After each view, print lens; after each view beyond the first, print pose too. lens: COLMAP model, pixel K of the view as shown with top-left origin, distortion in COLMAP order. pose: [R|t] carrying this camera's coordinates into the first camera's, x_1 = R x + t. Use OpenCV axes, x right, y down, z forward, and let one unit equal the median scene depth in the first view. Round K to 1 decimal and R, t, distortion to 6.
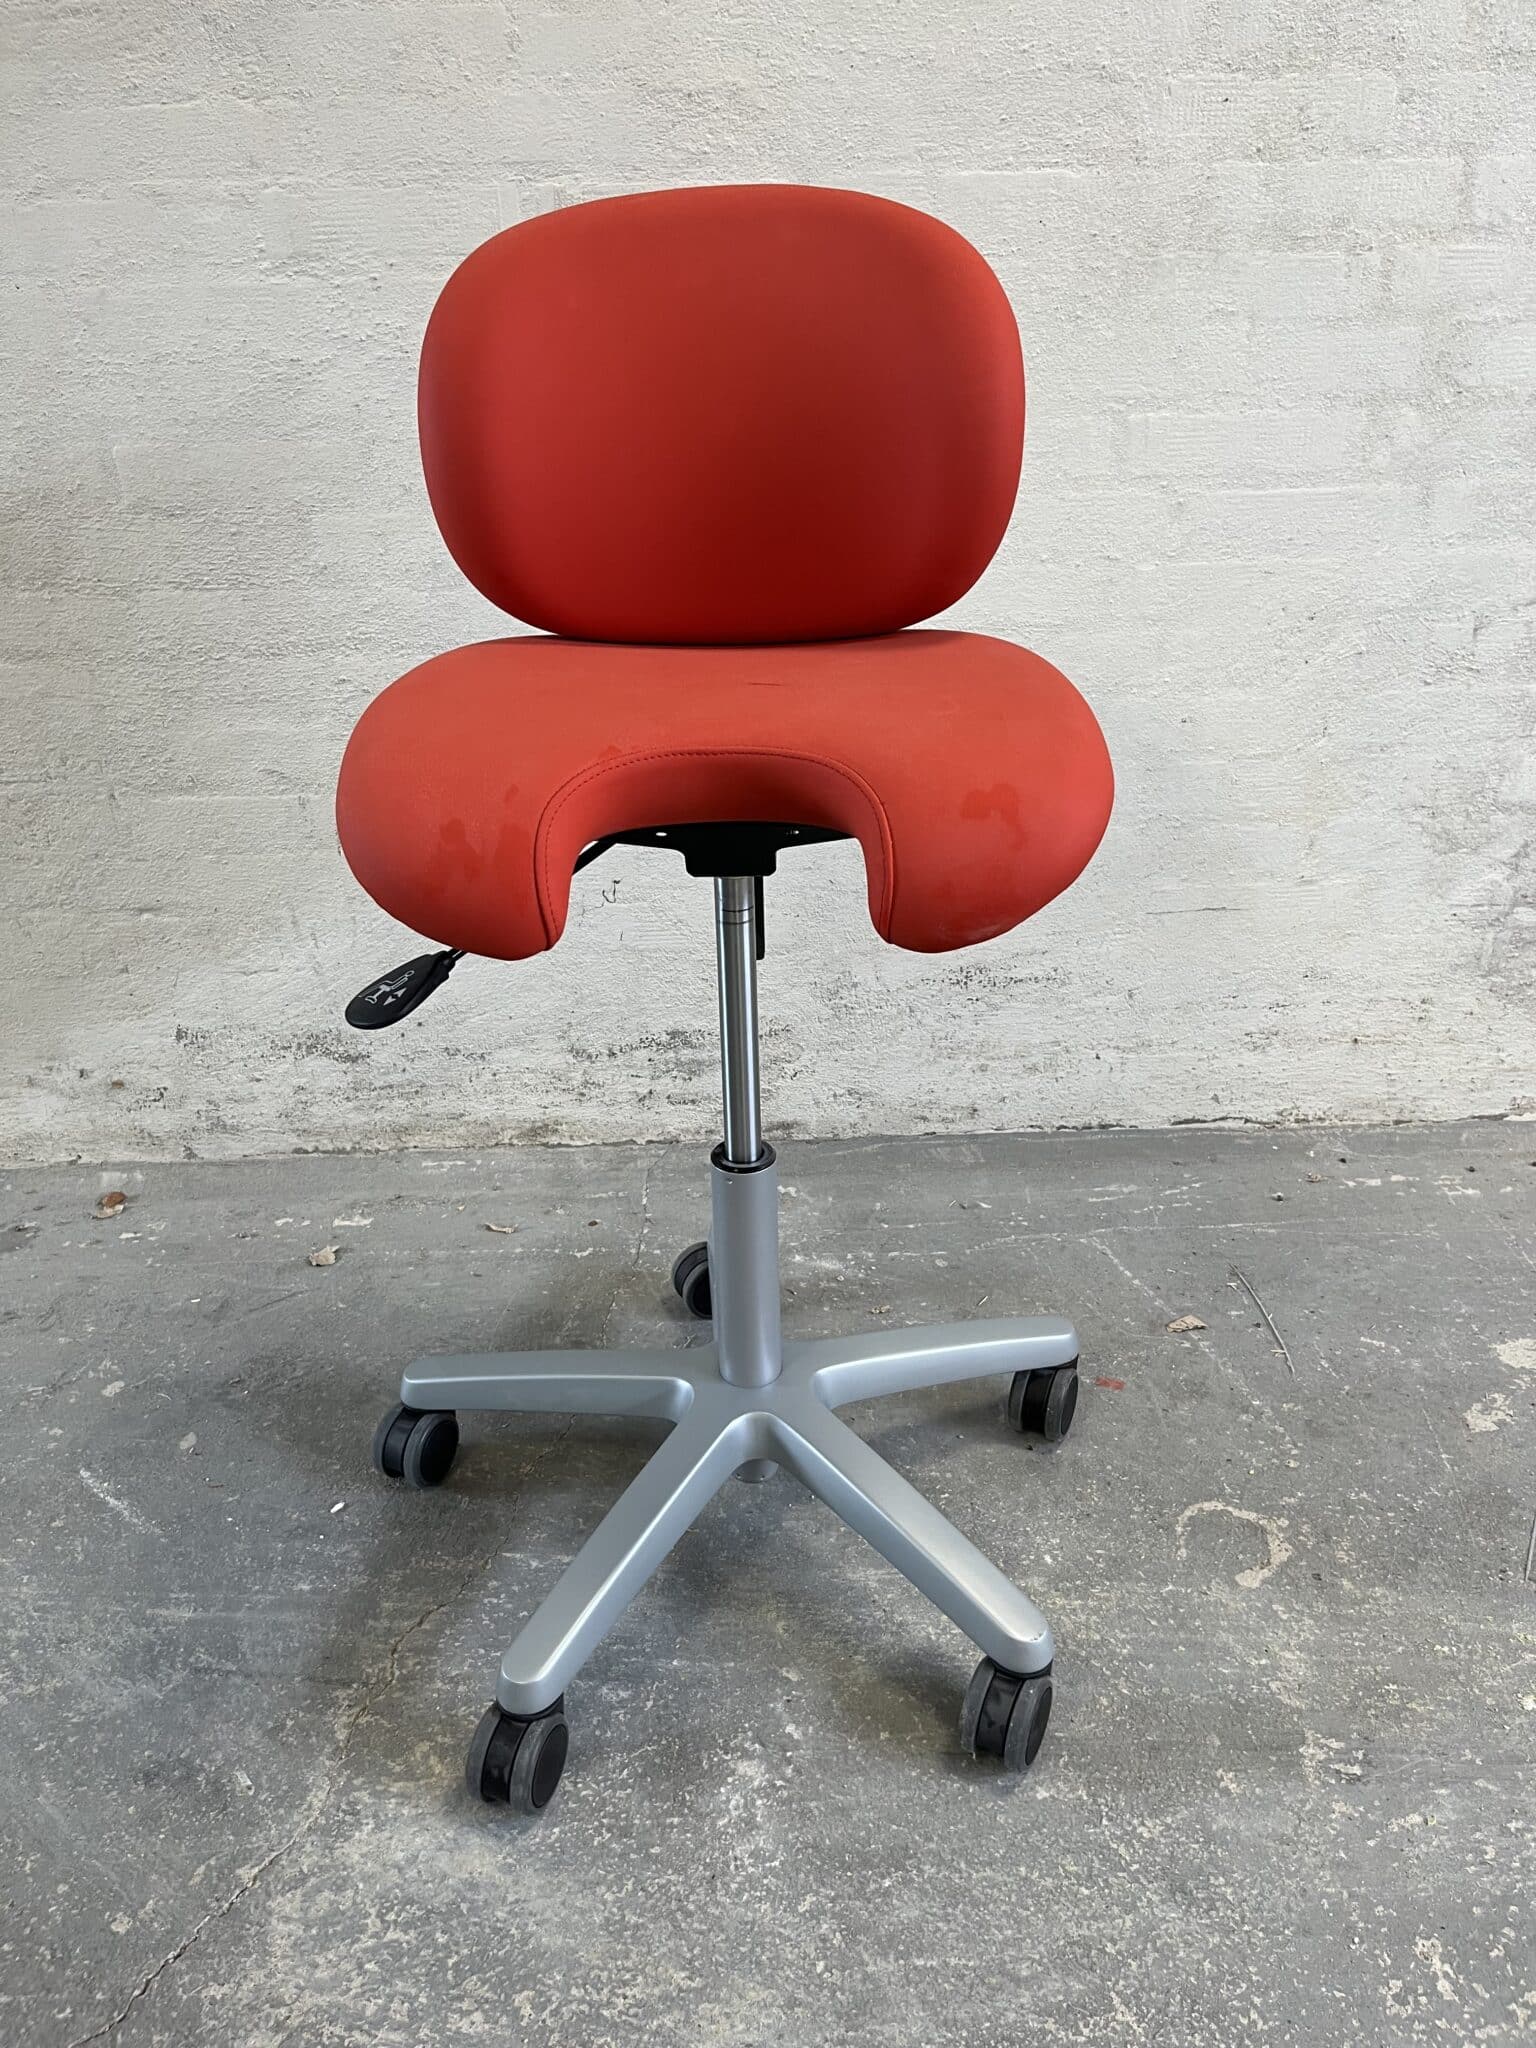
lens RADIAL K [[1568.0, 0, 775.8], [0, 1568.0, 1017.7], [0, 0, 1]] dist [0.054229, -0.093296]
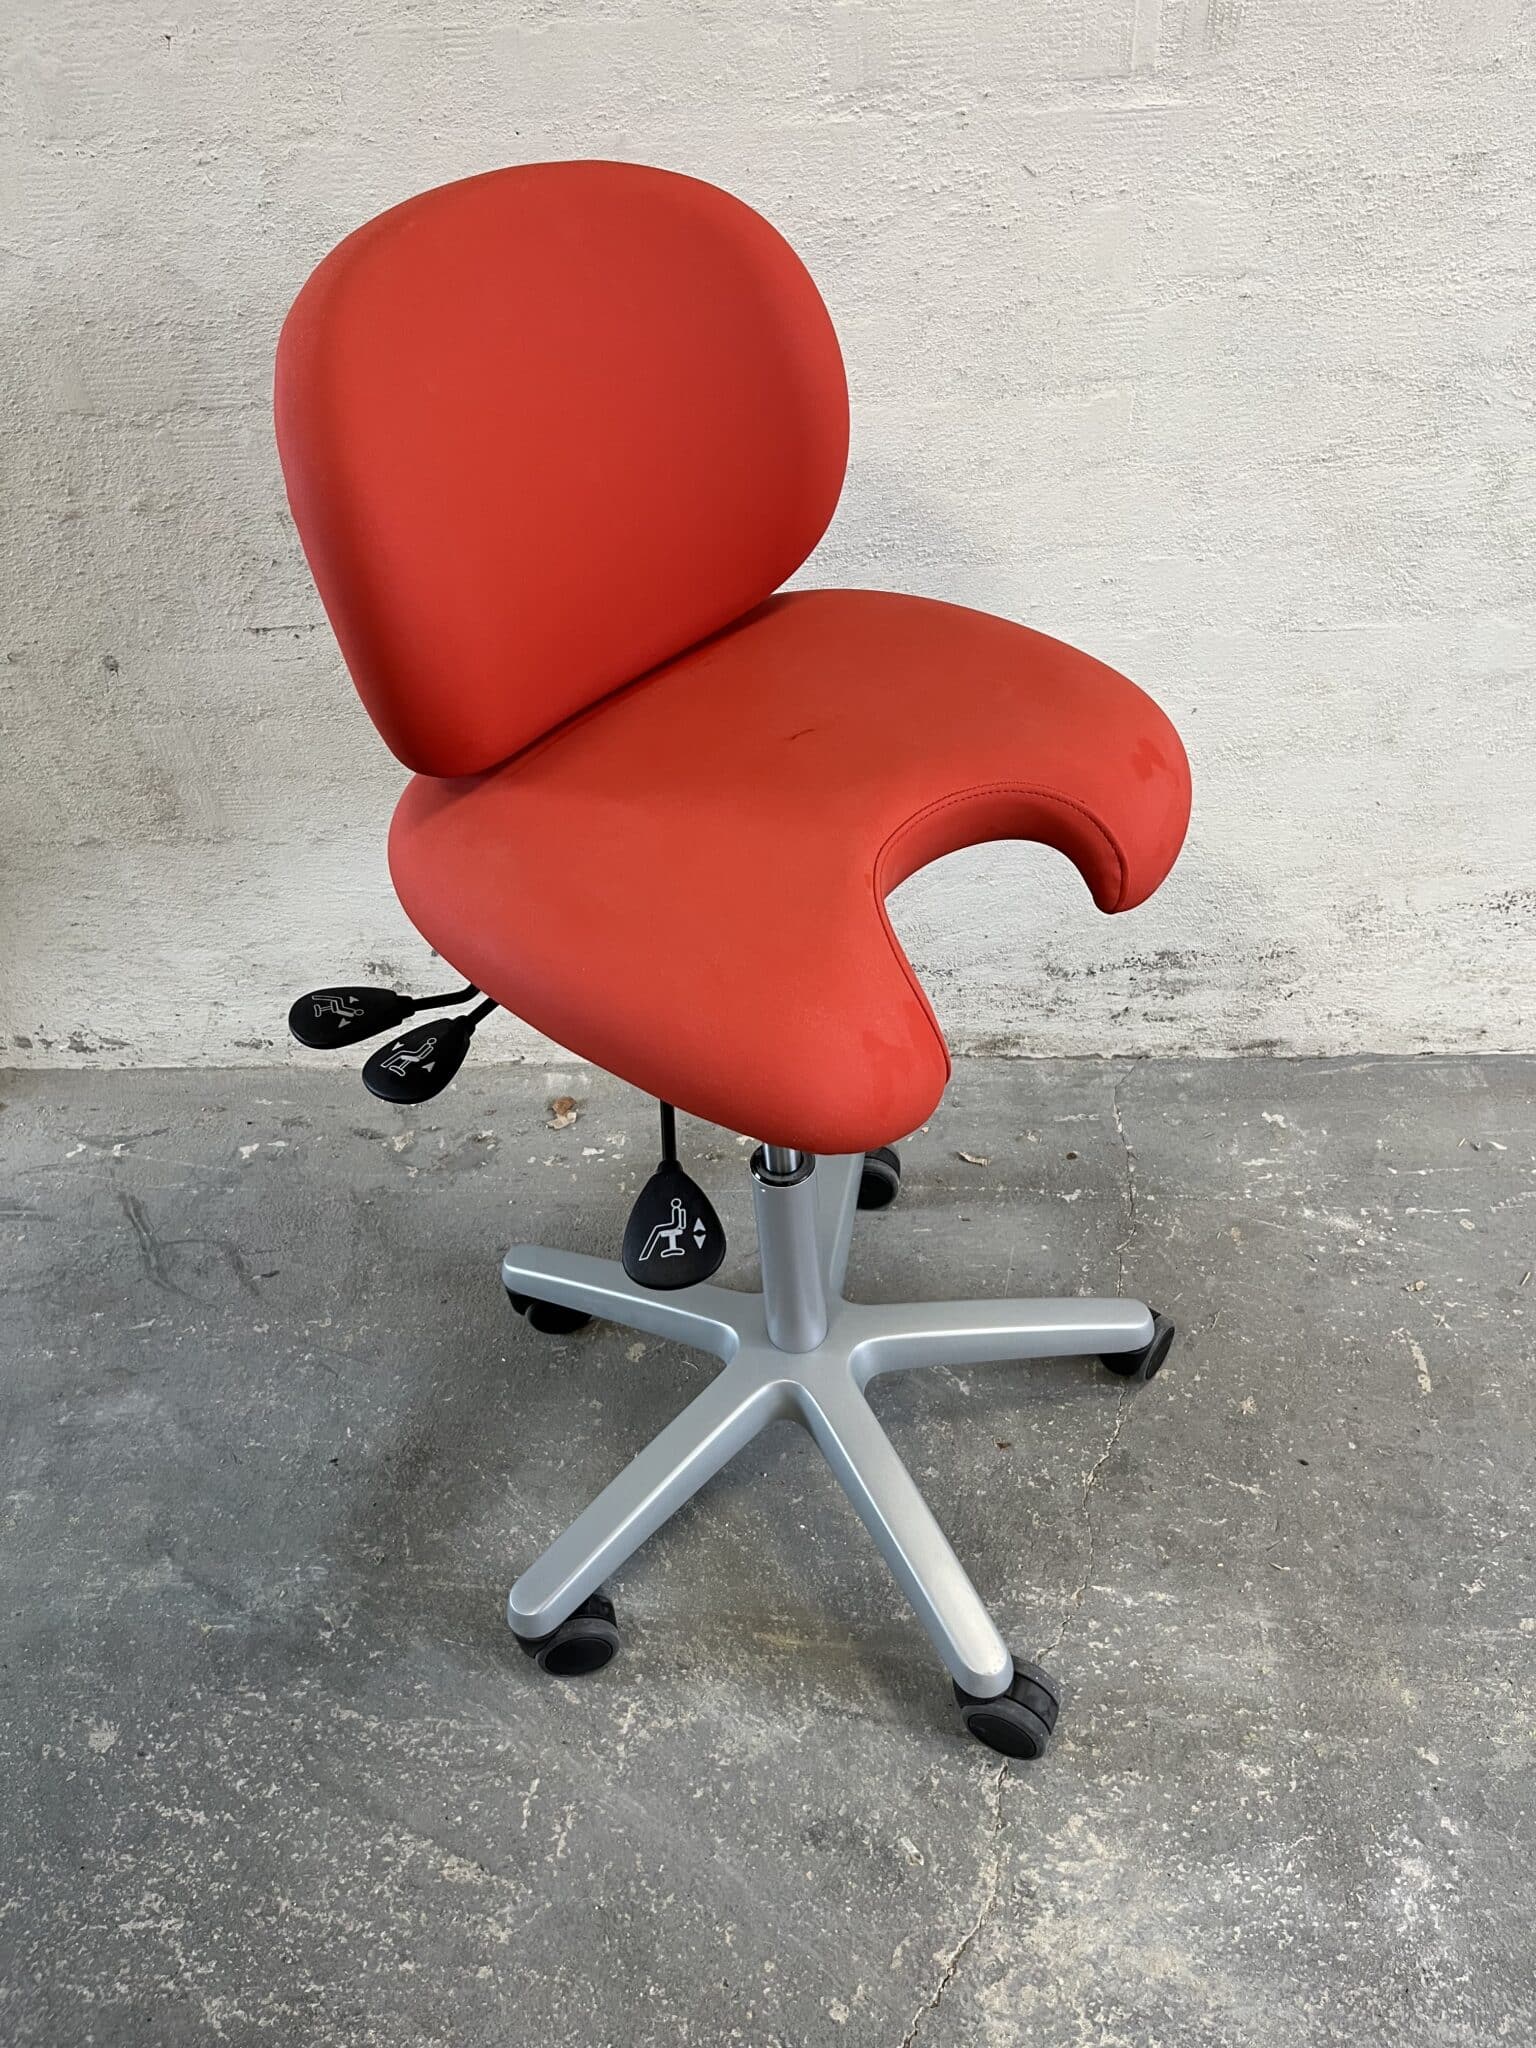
lens RADIAL K [[1568.0, 0, 720.7], [0, 1568.0, 1005.3], [0, 0, 1]] dist [0.054229, -0.093296]
pose [[0.996353, 0.024603, -0.081697, -0.343761], [-0.002457, 0.965397, 0.260774, -0.278242], [0.085286, -0.259622, 0.961937, 0.125822]]
